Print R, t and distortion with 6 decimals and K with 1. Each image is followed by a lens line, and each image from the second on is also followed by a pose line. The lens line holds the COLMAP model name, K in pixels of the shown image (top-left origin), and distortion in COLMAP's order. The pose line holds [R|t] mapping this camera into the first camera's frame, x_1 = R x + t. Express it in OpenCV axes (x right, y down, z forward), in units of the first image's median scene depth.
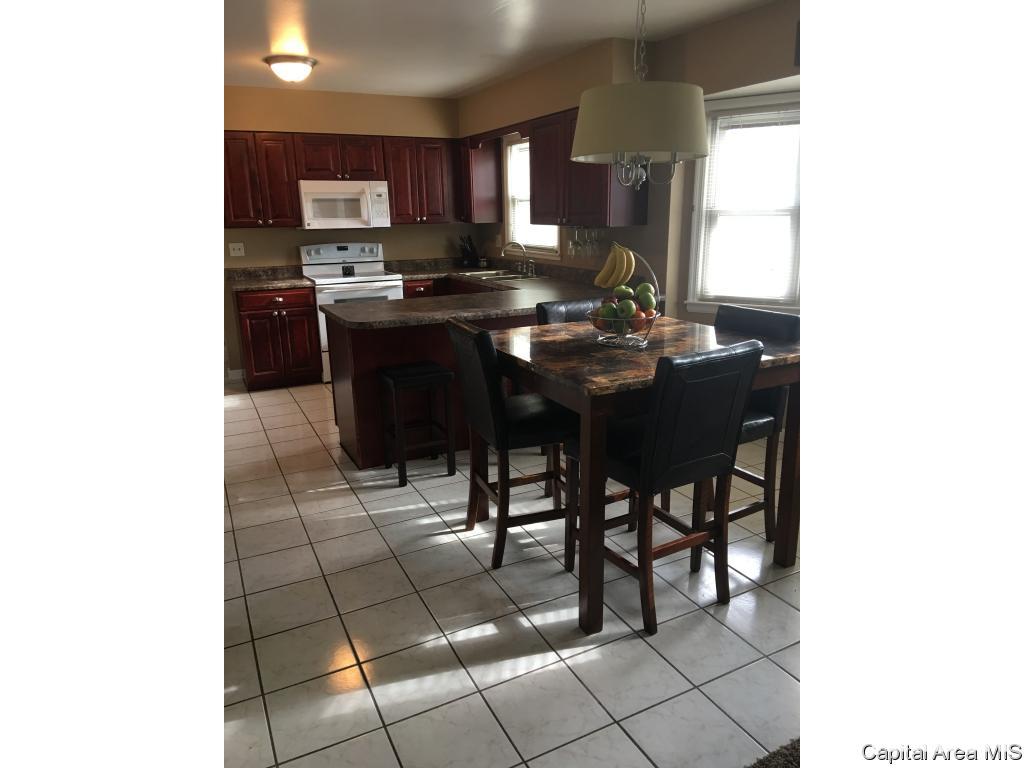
lens RADIAL K [[632.2, 0, 512.0], [0, 632.2, 384.0], [0, 0, 1]] dist [0.038127, 0.000423]
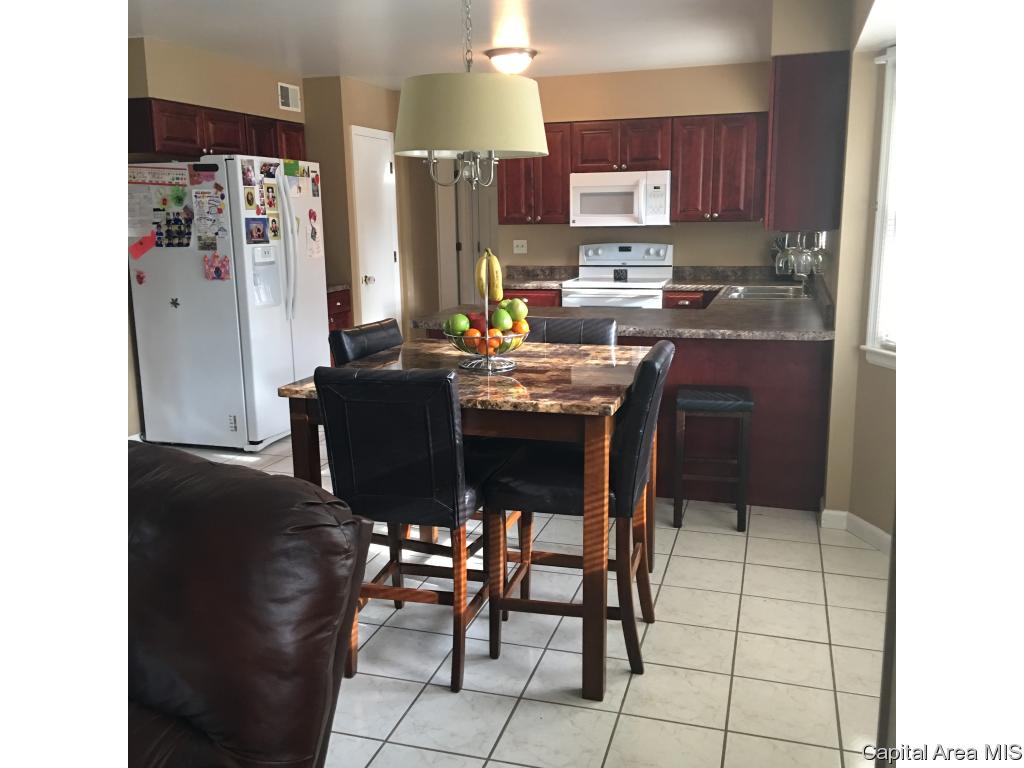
lens RADIAL K [[843.6, 0, 512.0], [0, 843.6, 384.0], [0, 0, 1]] dist [0.037793, -0.000290]
pose [[0.712342, 0.147083, -0.686247, 0.452389], [-0.182289, 0.983011, 0.021468, -0.033006], [0.677746, 0.109803, 0.727051, 0.093624]]
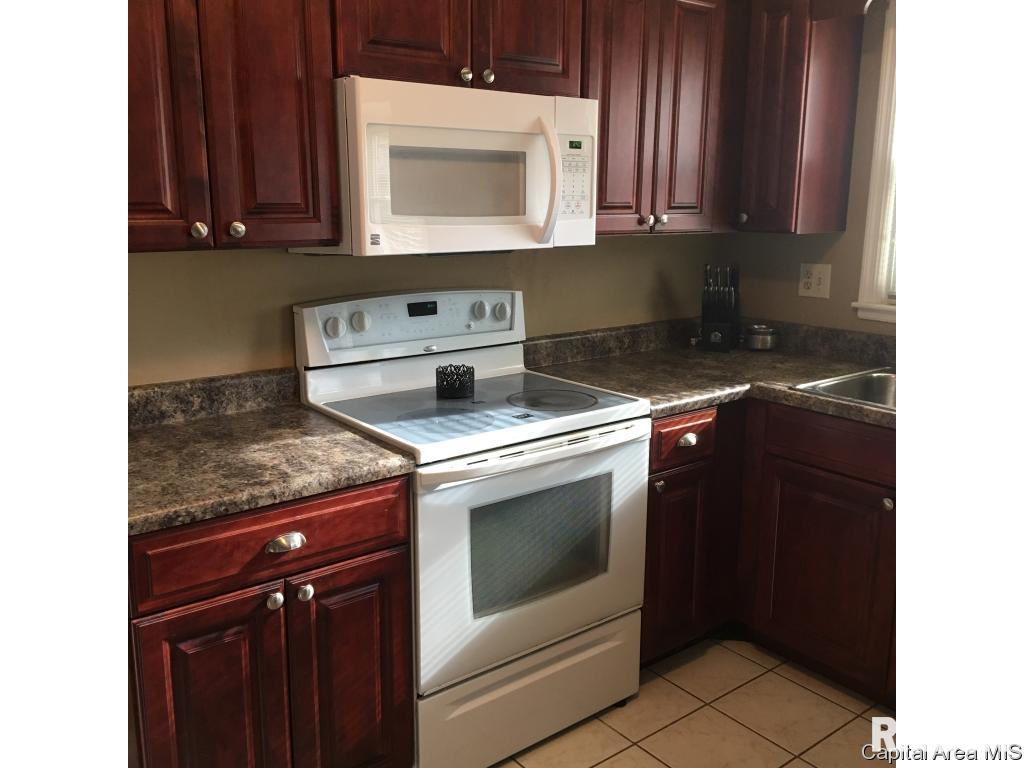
lens RADIAL K [[843.6, 0, 512.0], [0, 843.6, 384.0], [0, 0, 1]] dist [0.037793, -0.000290]
pose [[0.981061, -0.017864, 0.192874, -0.319280], [0.026930, 0.998647, -0.044489, -0.163741], [-0.191819, 0.048841, 0.980214, 0.609685]]
